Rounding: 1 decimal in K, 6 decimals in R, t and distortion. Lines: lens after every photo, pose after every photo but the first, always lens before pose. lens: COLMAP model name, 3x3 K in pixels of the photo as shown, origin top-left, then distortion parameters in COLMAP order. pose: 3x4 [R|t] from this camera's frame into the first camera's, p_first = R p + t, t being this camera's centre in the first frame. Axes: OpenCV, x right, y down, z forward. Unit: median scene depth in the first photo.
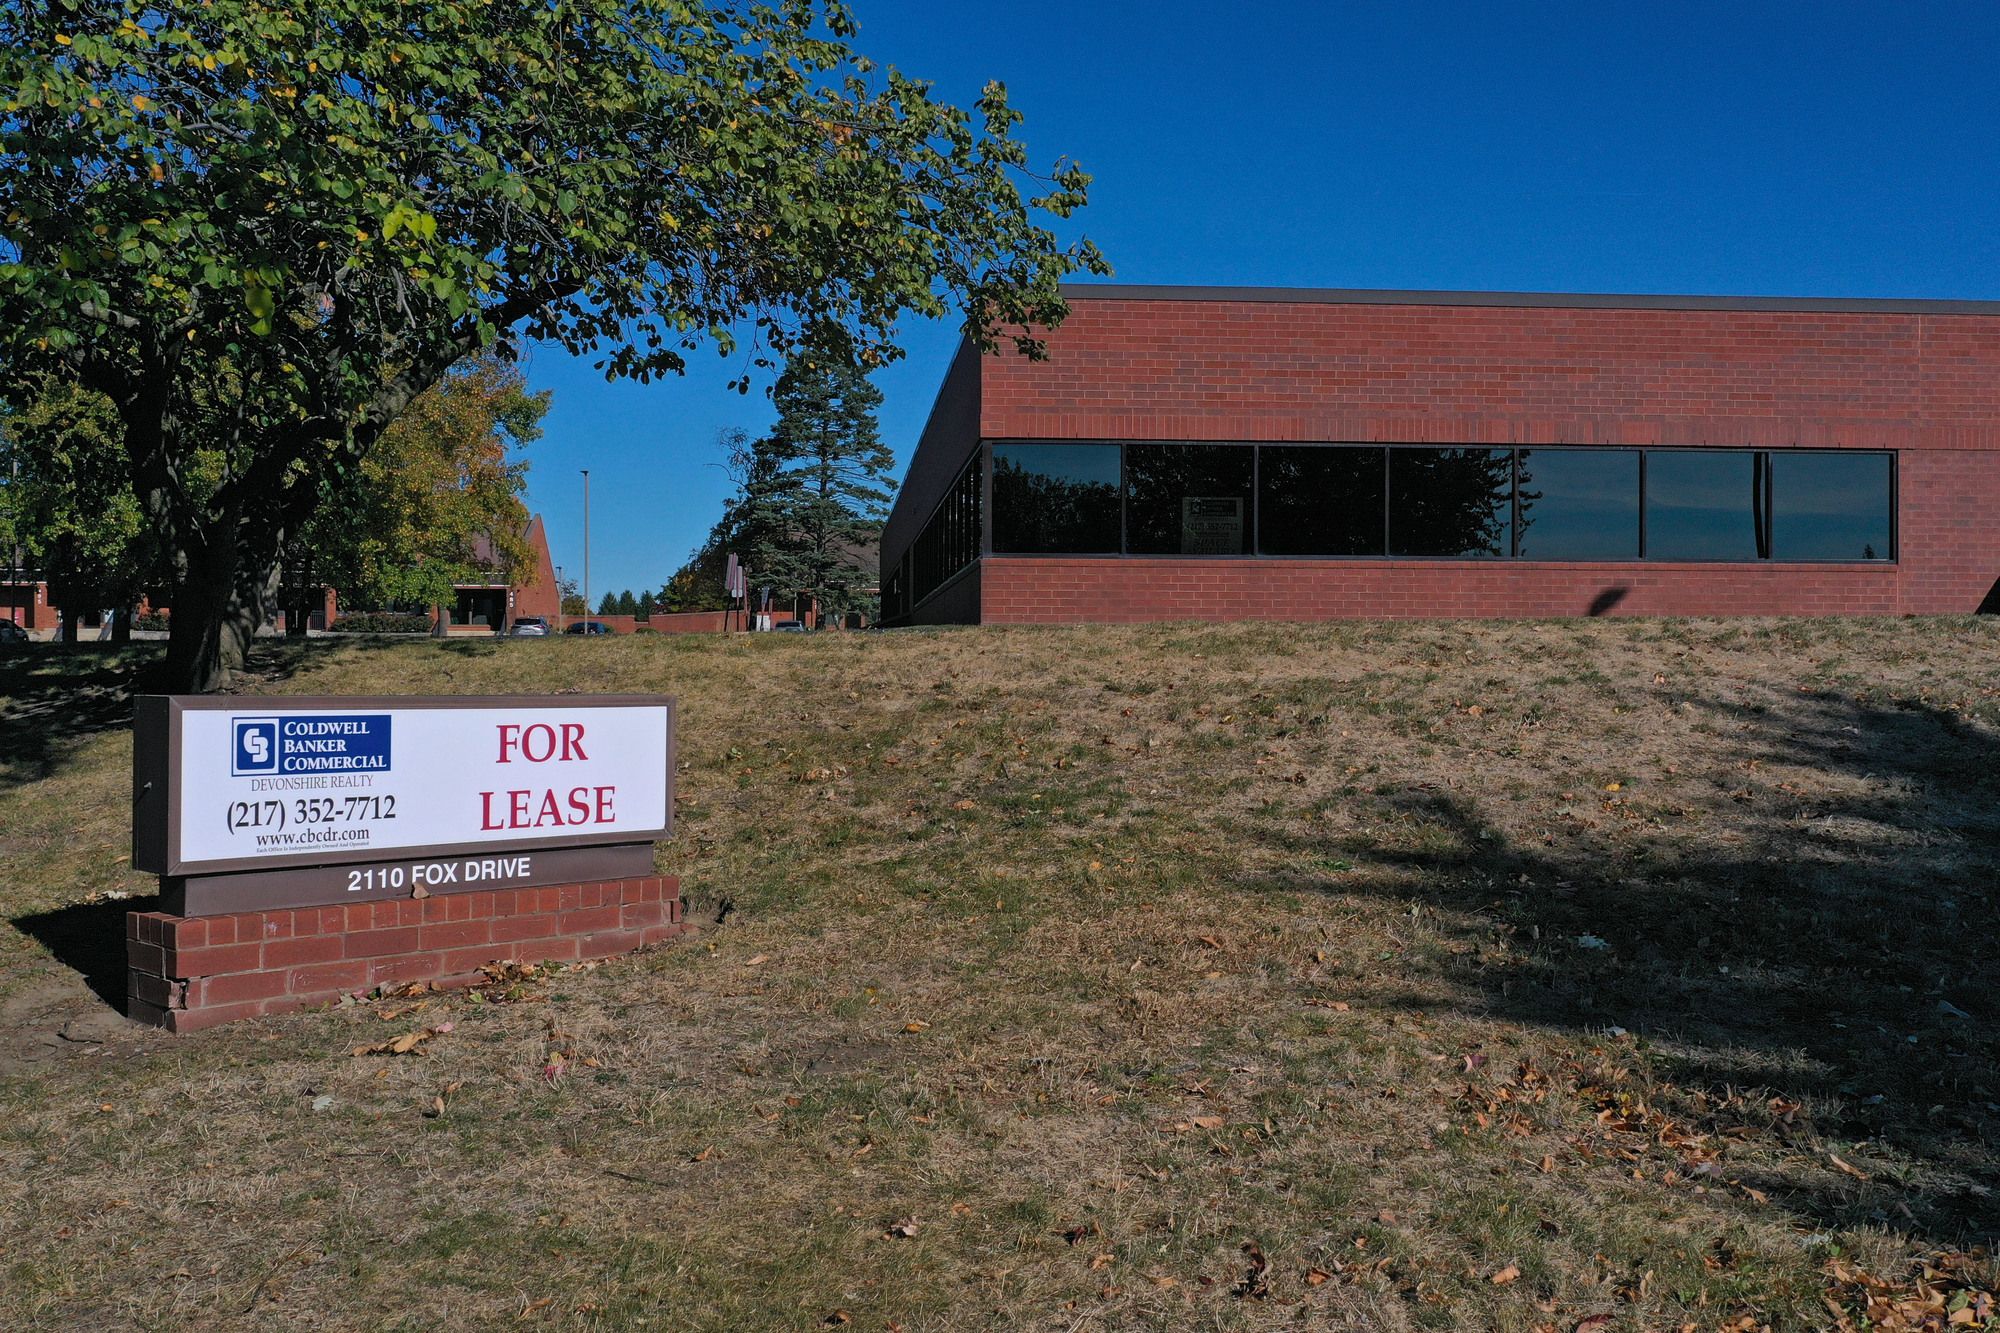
lens RADIAL K [[1893.8, 0, 1005.2], [0, 1893.8, 663.9], [0, 0, 1]] dist [-0.014417, 0.000000]
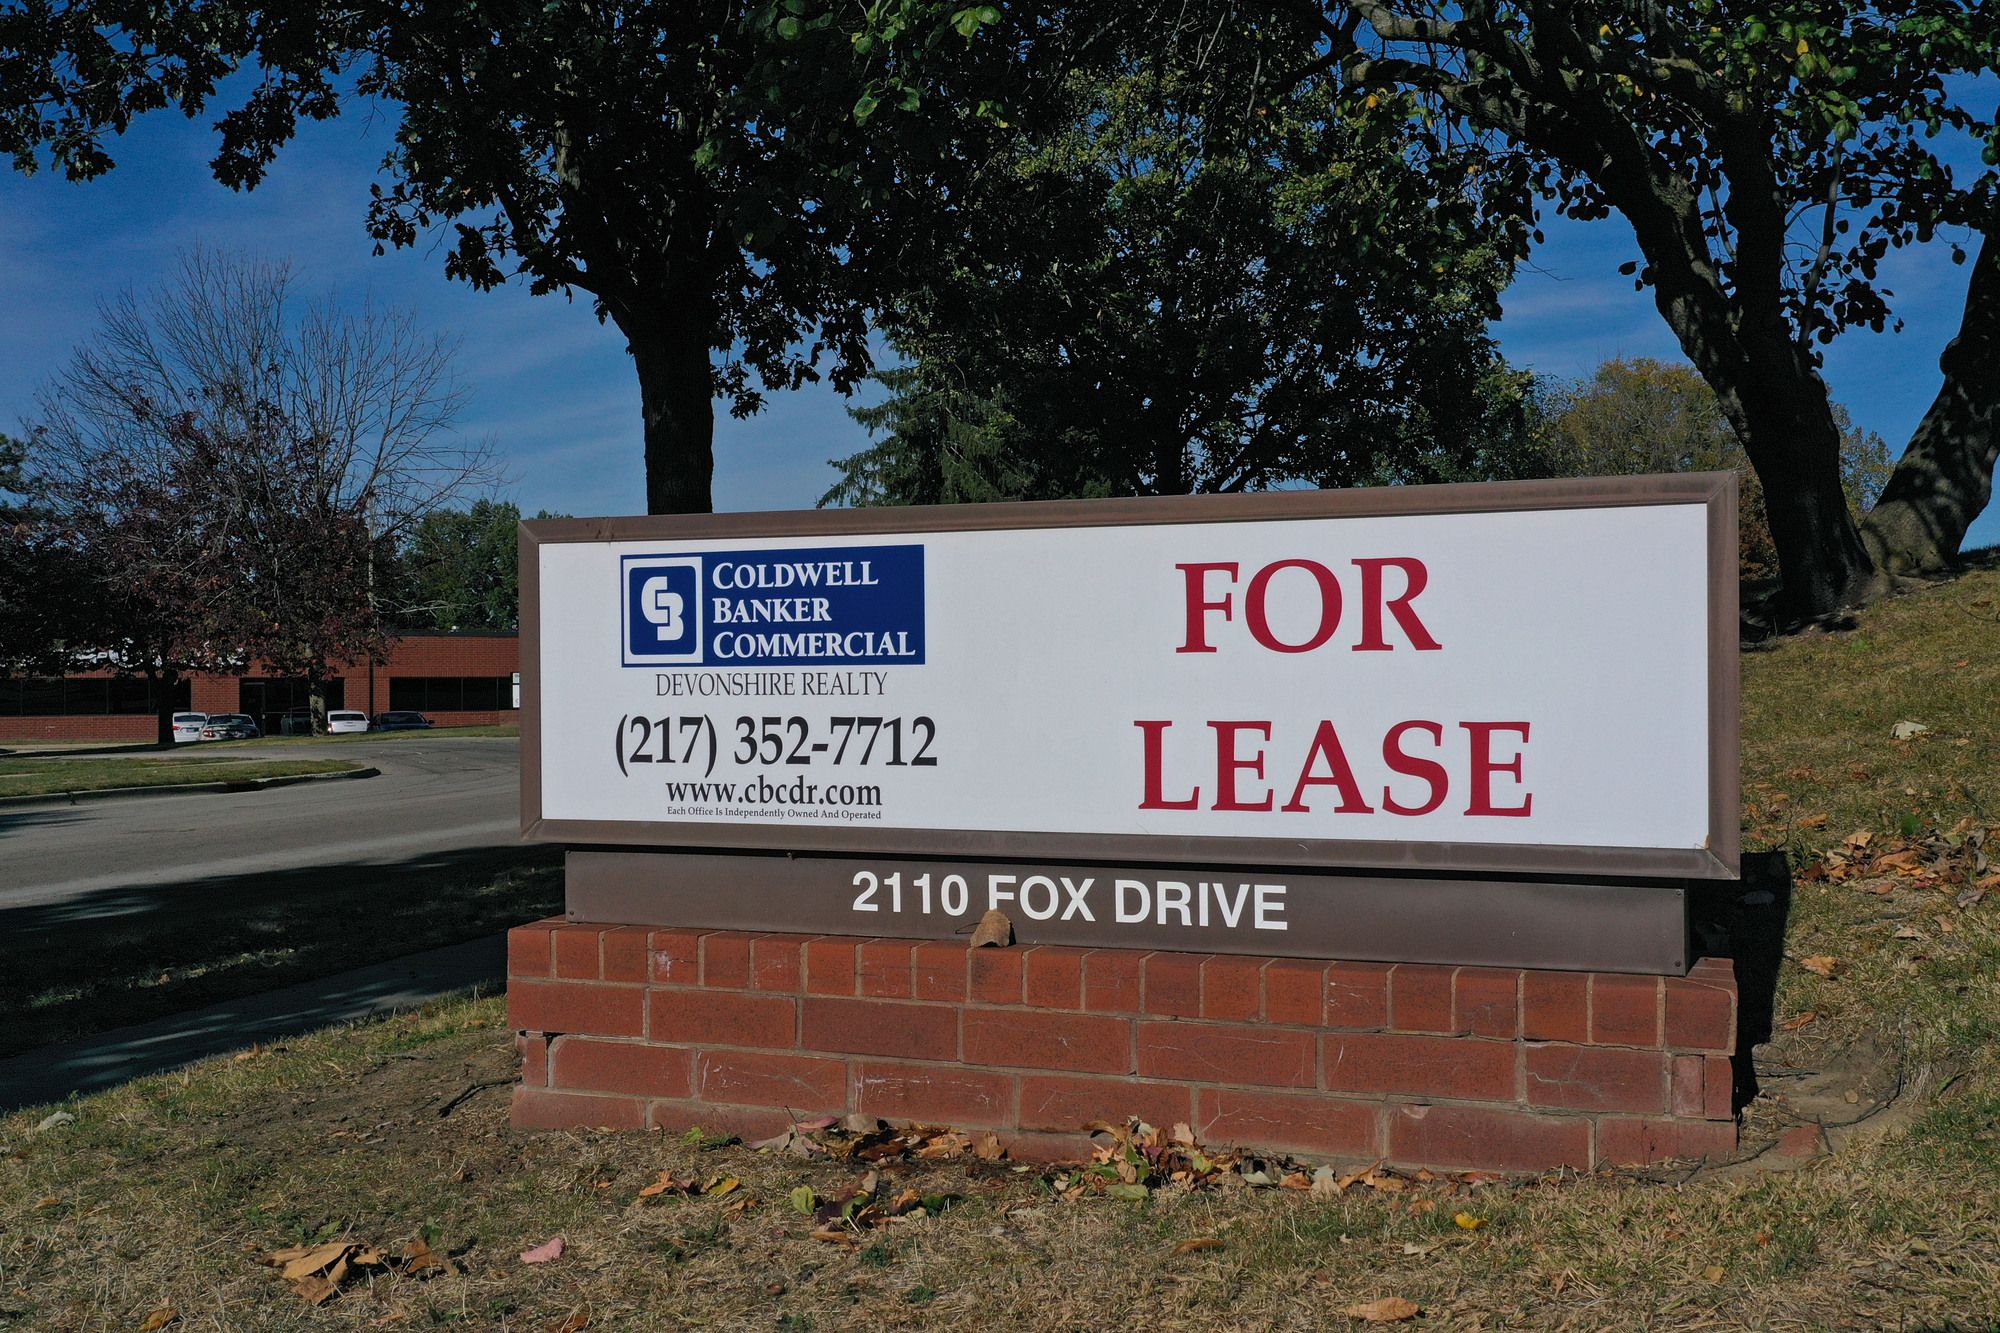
lens RADIAL K [[1893.8, 0, 999.8], [0, 1893.8, 670.9], [0, 0, 1]] dist [-0.014417, 0.000000]
pose [[0.358190, -0.013364, -0.933553, 0.119001], [0.012974, 0.999872, -0.009335, 0.063248], [0.933559, -0.008768, 0.358317, 0.856122]]
